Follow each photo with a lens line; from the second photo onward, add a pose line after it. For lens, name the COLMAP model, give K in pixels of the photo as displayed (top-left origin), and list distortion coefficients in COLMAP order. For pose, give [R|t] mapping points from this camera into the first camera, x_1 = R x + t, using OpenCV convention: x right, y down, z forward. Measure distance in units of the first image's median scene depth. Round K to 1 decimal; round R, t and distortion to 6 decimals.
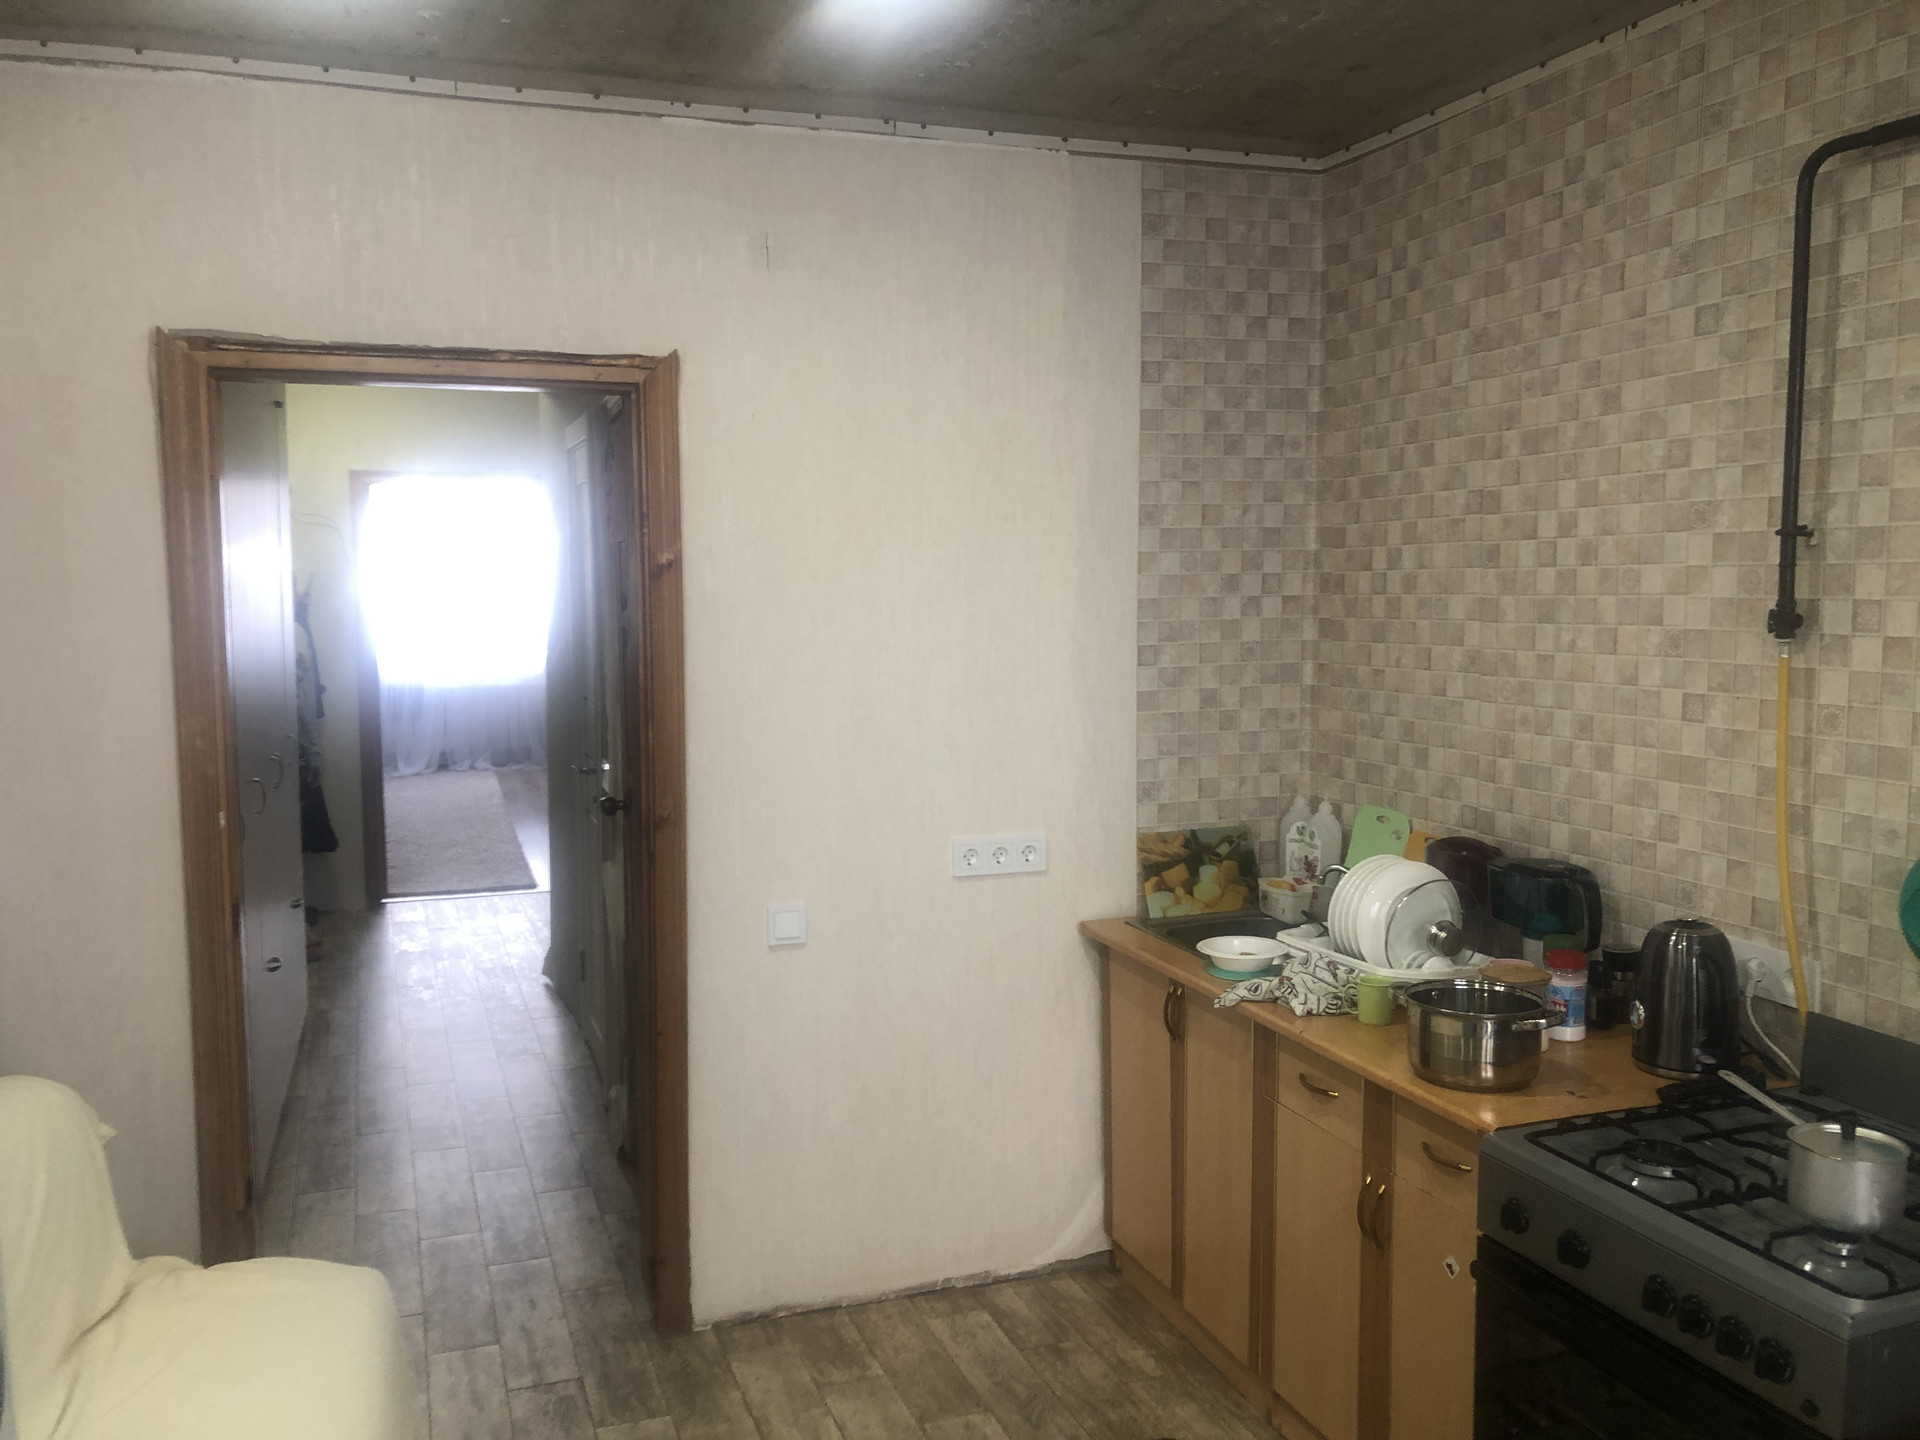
lens RADIAL K [[1579.0, 0, 961.9], [0, 1579.0, 710.5], [0, 0, 1]] dist [0.046279, -0.000744]
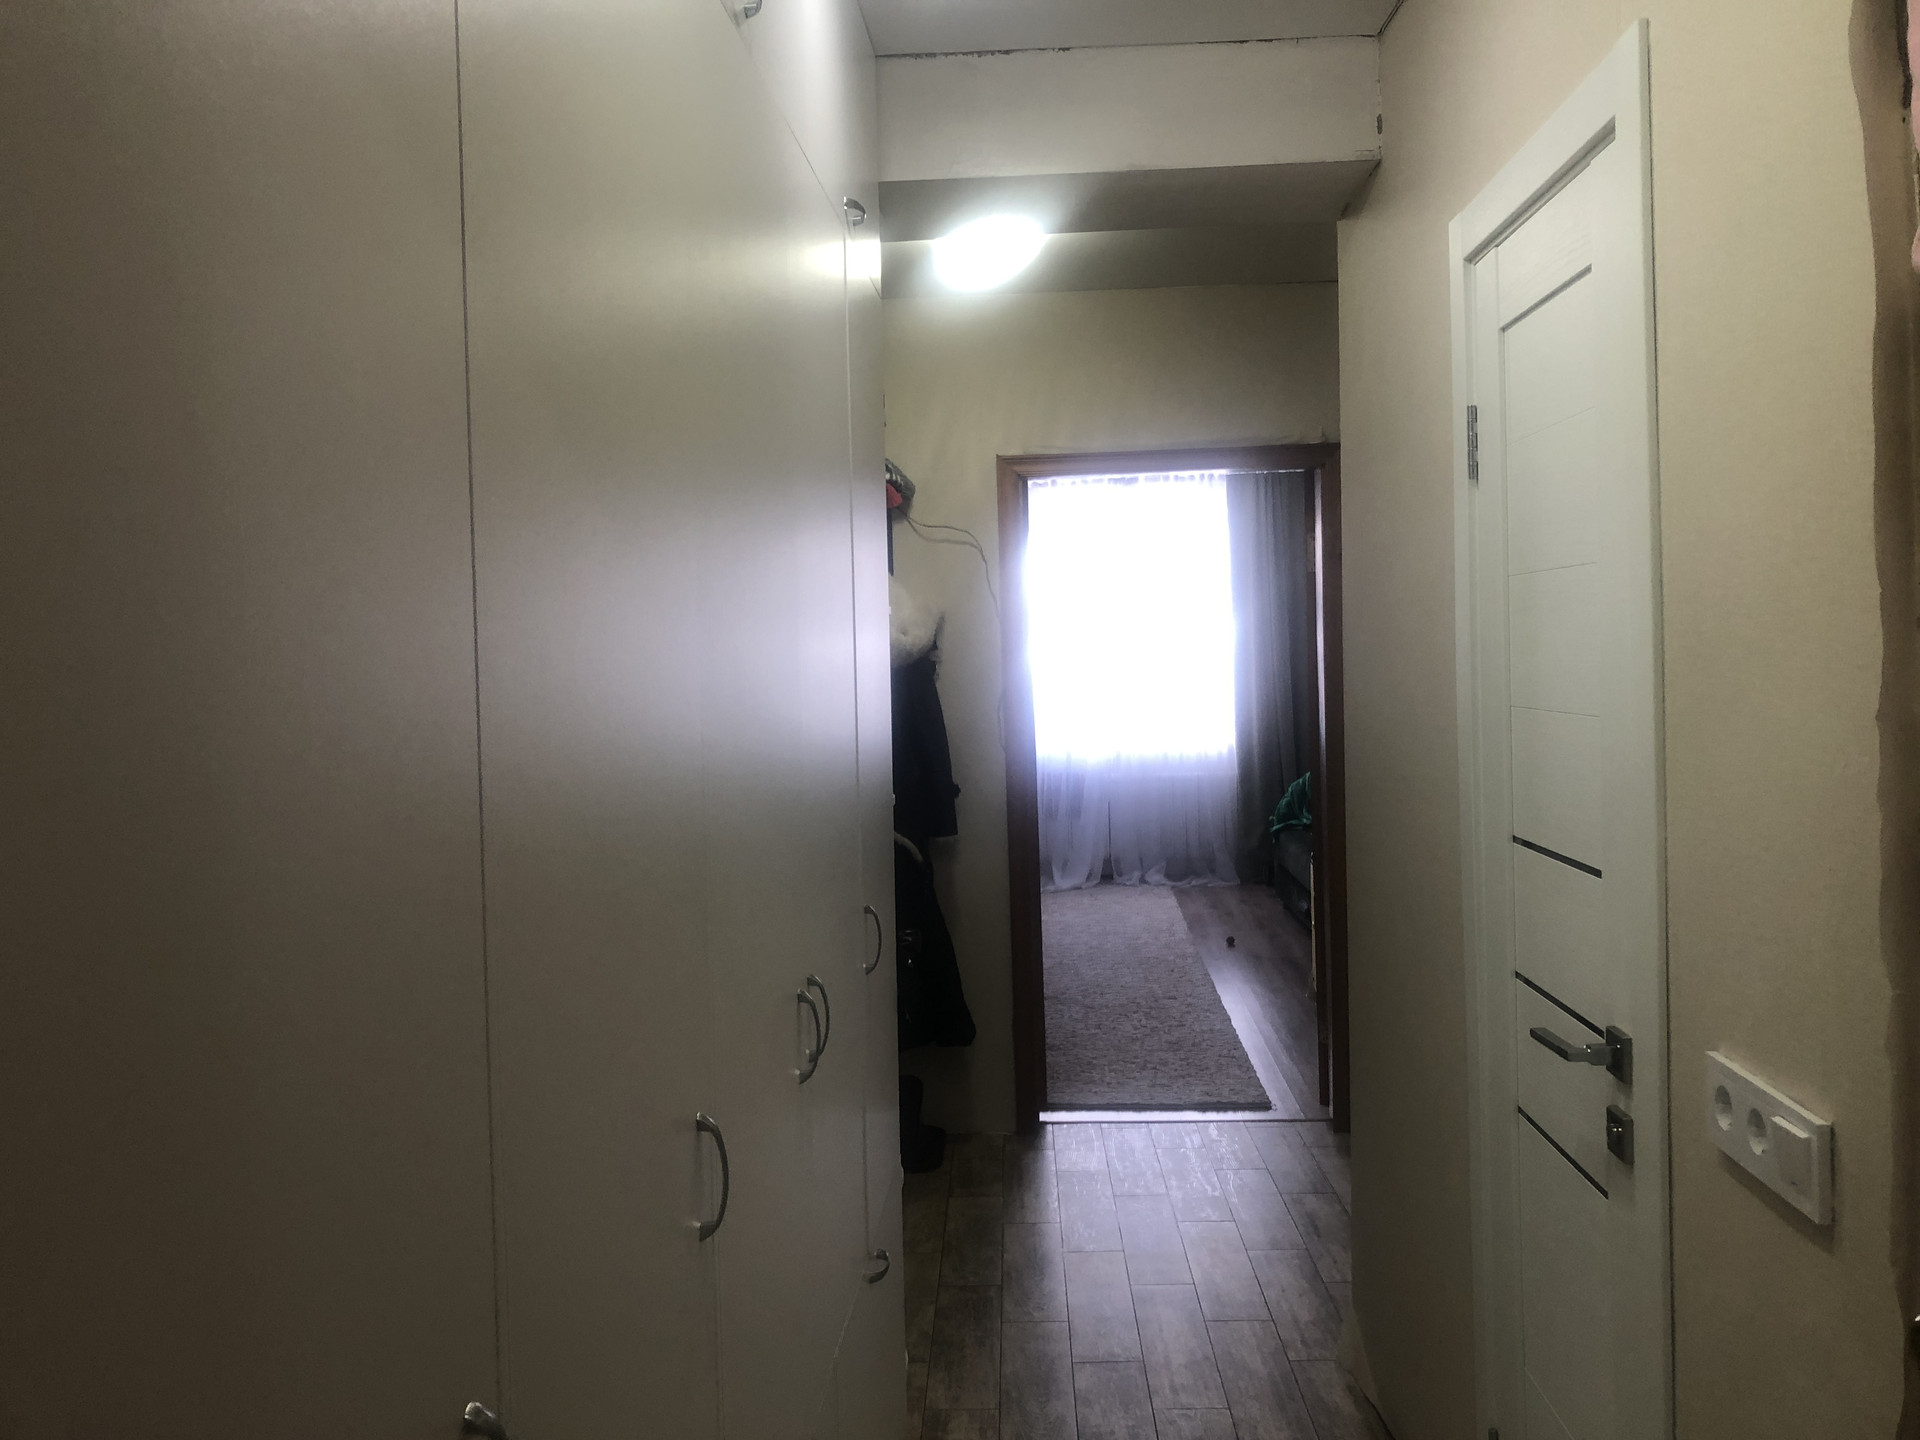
lens RADIAL K [[1579.0, 0, 959.9], [0, 1579.0, 716.5], [0, 0, 1]] dist [0.046279, -0.000744]
pose [[0.923647, -0.002756, -0.383235, -0.103132], [-0.016054, 0.998818, -0.045874, -0.007887], [0.382909, 0.048524, 0.922511, 0.270457]]
